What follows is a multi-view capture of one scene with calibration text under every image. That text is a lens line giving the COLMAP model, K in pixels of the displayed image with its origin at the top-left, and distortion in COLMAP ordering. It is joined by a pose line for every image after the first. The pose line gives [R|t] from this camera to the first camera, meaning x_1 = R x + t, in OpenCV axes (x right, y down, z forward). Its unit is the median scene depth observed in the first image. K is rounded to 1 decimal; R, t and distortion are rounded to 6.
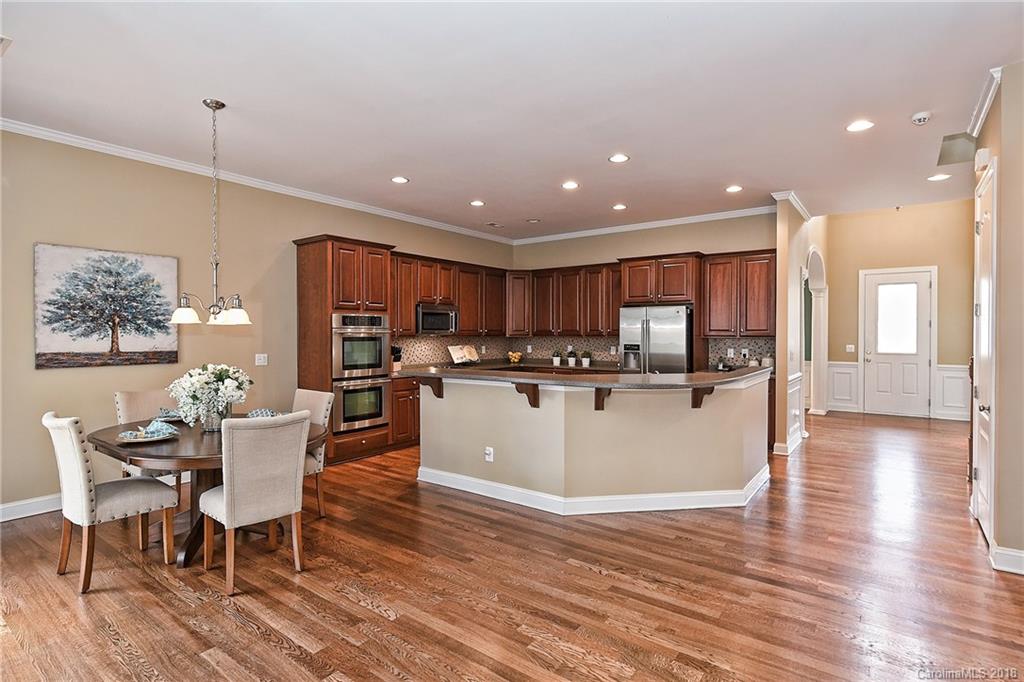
lens RADIAL K [[516.8, 0, 515.8], [0, 516.8, 337.4], [0, 0, 1]] dist [0.000264, 0.000728]
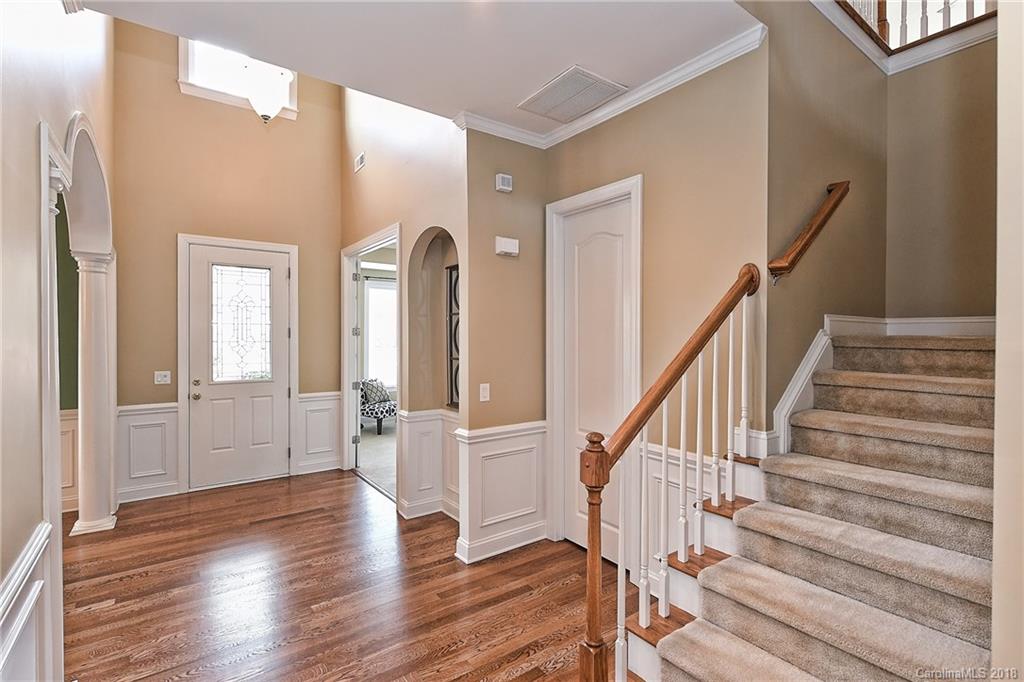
lens RADIAL K [[466.2, 0, 503.7], [0, 466.2, 339.7], [0, 0, 1]] dist [-0.005908, -0.001590]
pose [[0.297227, -0.001854, 0.954805, 0.432725], [0.015707, 0.999872, -0.002948, -0.015811], [-0.954678, 0.015873, 0.297218, 0.766571]]
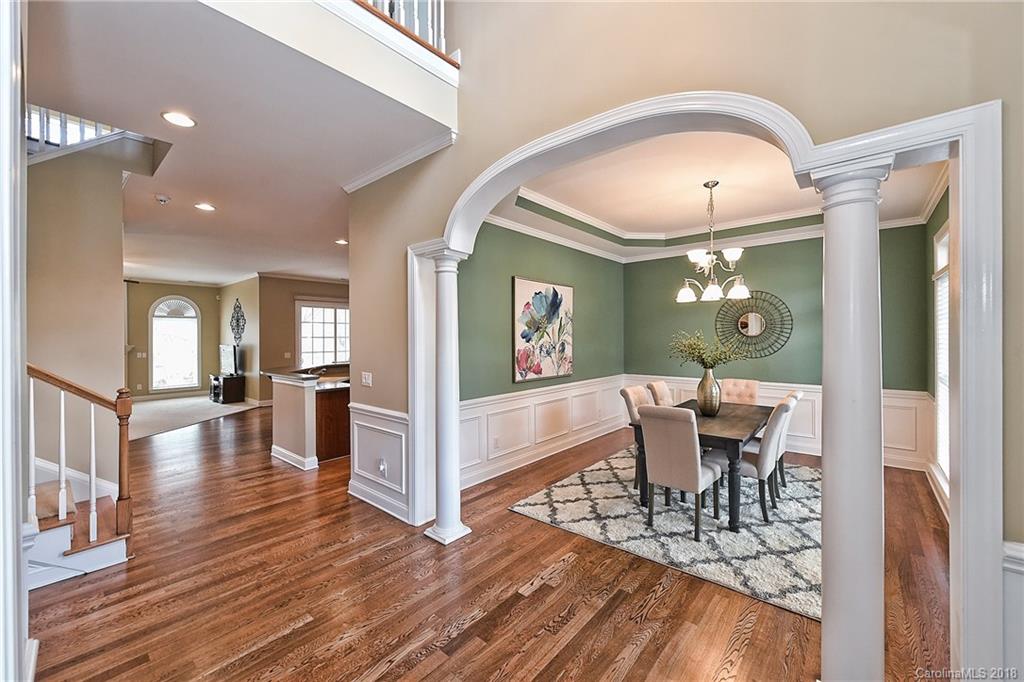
lens RADIAL K [[408.1, 0, 513.9], [0, 408.1, 337.8], [0, 0, 1]] dist [-0.000030, -0.000669]
pose [[-0.077625, 0.000192, -0.996983, 1.133334], [-0.004169, 0.999991, 0.000517, -0.026316], [0.996974, 0.004197, -0.077623, 1.270458]]
